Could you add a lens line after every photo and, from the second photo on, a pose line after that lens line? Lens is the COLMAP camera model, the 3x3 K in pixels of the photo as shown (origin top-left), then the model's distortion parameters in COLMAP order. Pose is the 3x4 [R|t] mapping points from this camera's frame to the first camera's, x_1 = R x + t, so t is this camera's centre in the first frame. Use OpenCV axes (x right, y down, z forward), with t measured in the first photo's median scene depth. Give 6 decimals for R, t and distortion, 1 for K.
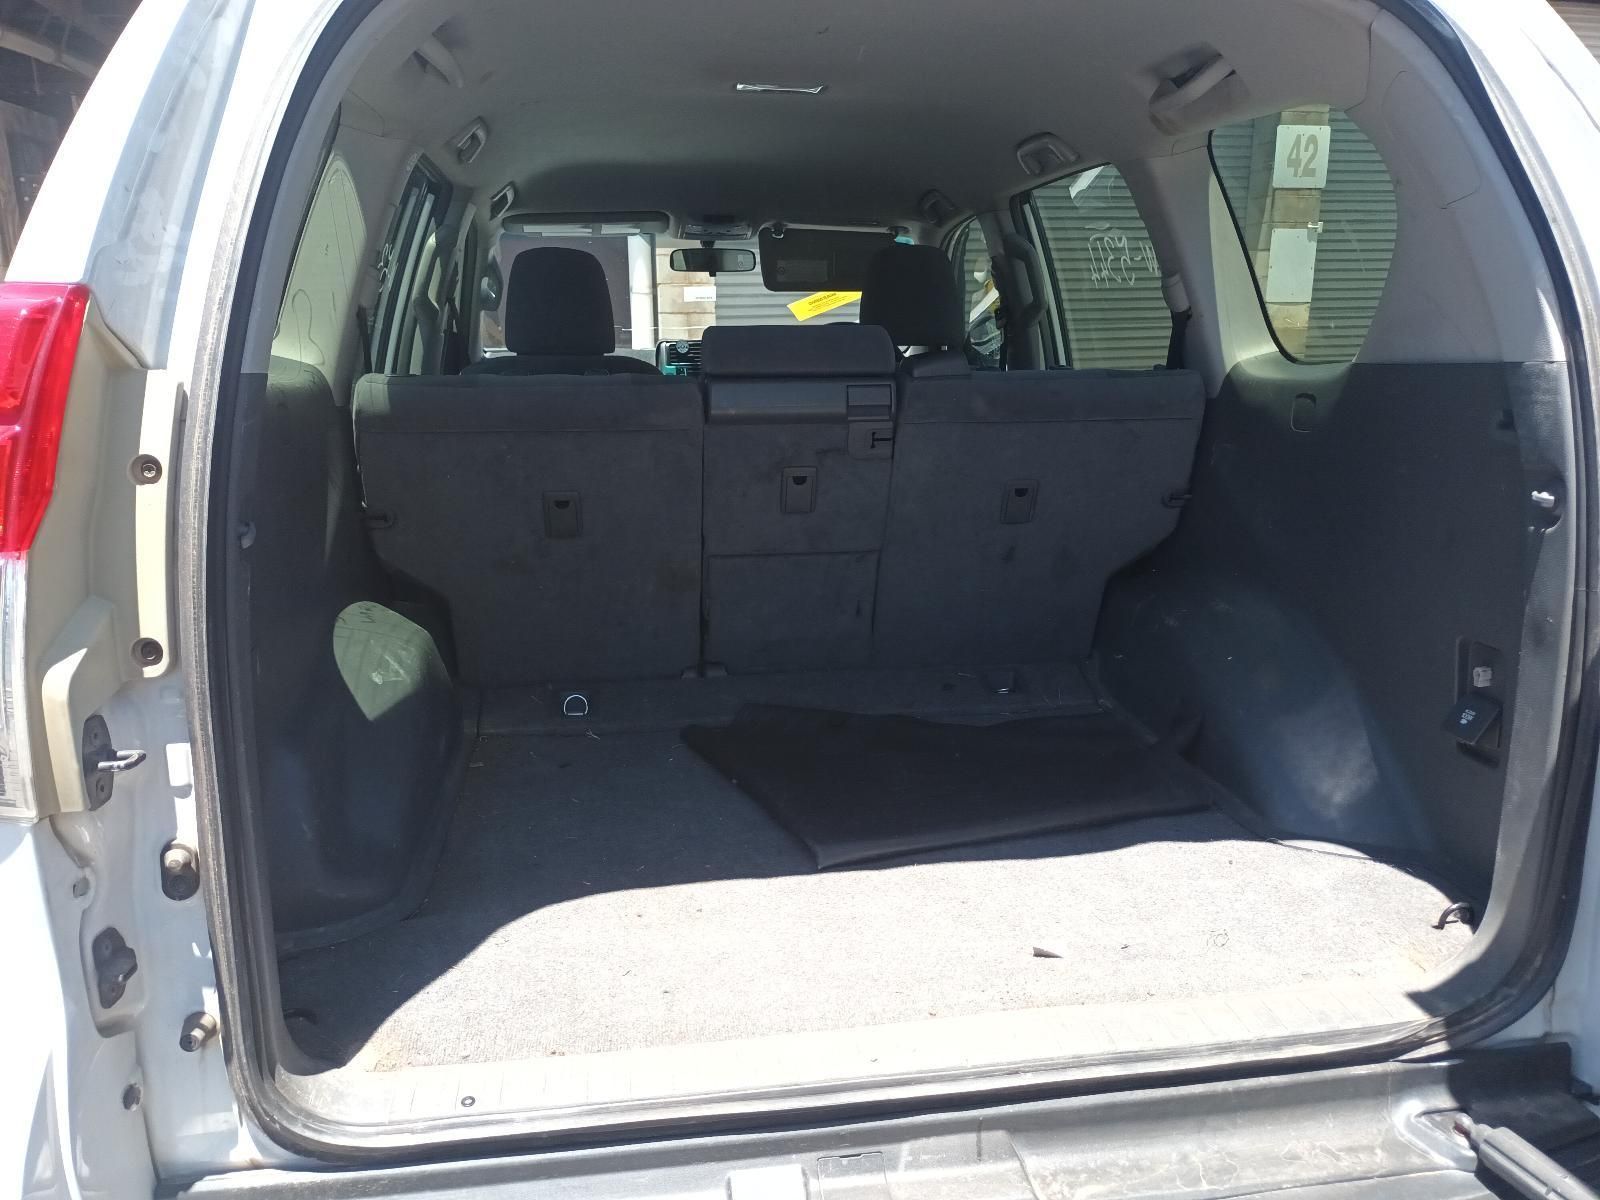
lens RADIAL K [[1210.9, 0, 800.0], [0, 1210.9, 600.0], [0, 0, 1]] dist [-0.011568, -0.000272]
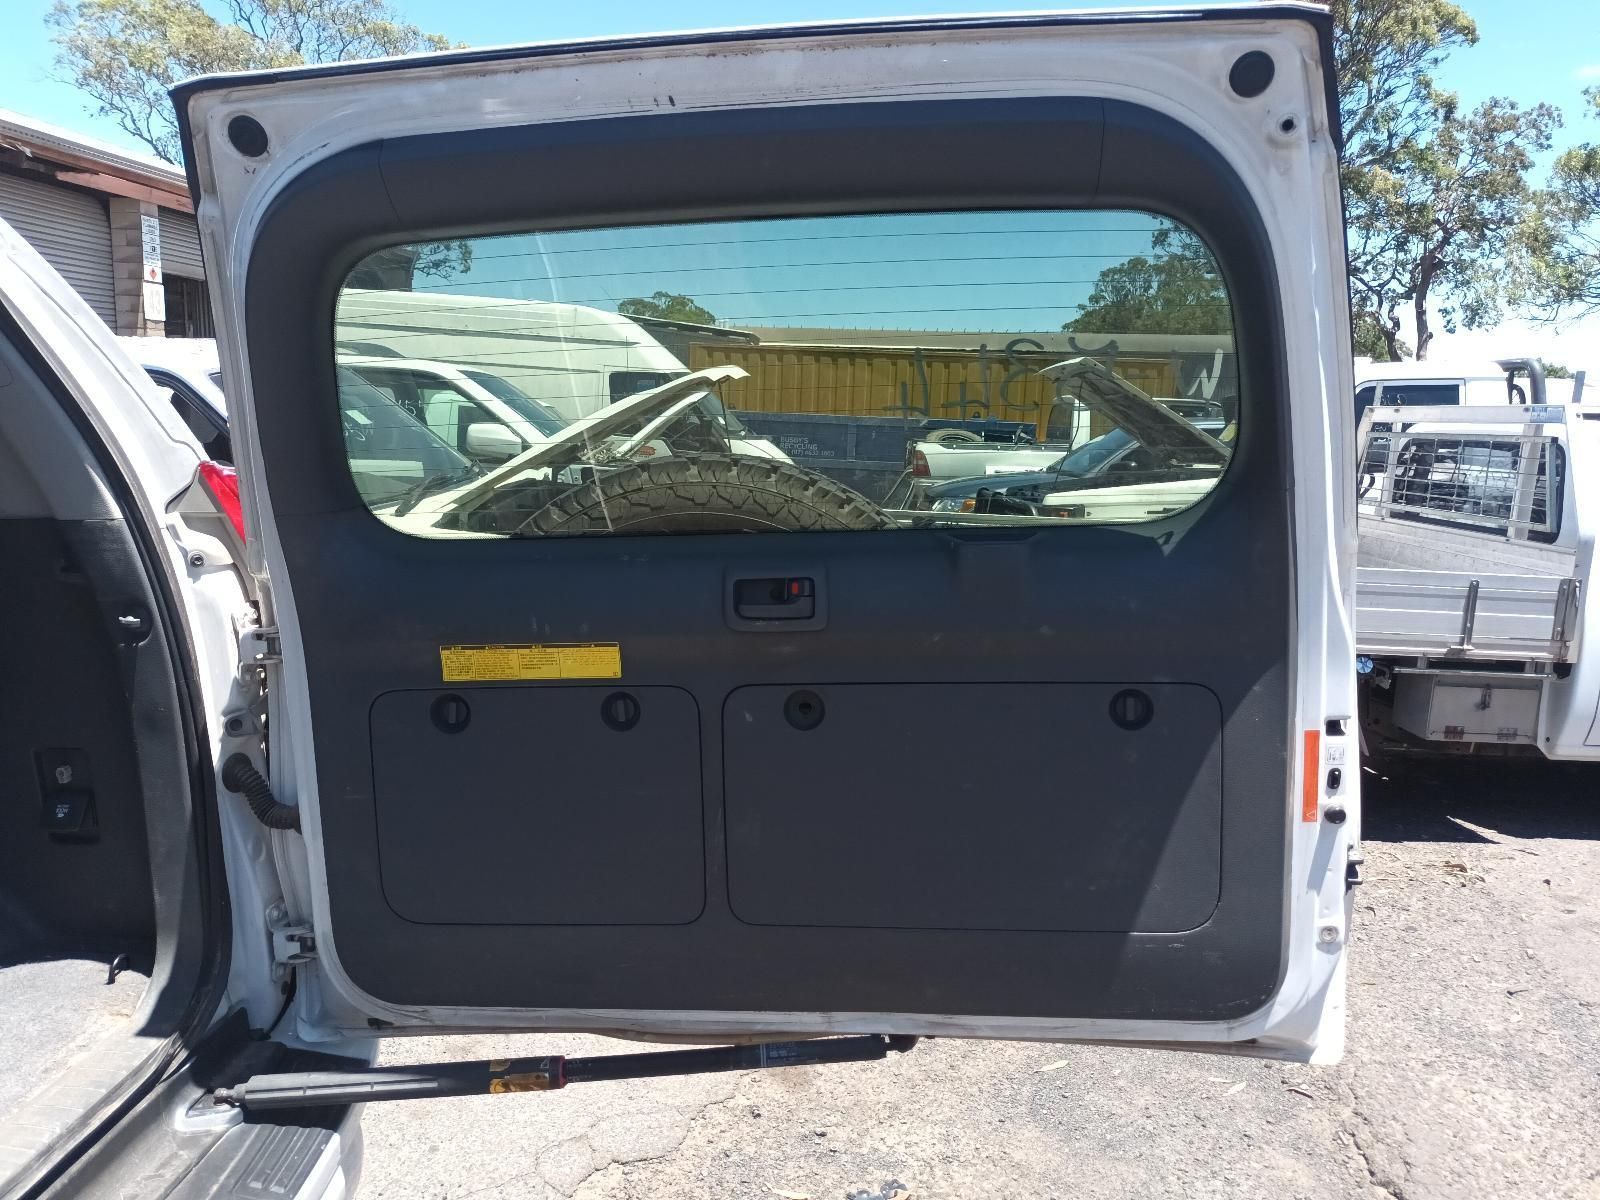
lens RADIAL K [[1210.9, 0, 800.0], [0, 1210.9, 600.0], [0, 0, 1]] dist [-0.011568, -0.000272]
pose [[0.229771, -0.151159, 0.961434, -0.464802], [0.216256, 0.971099, 0.100996, -0.080414], [-0.948915, 0.184710, 0.255819, -0.028570]]
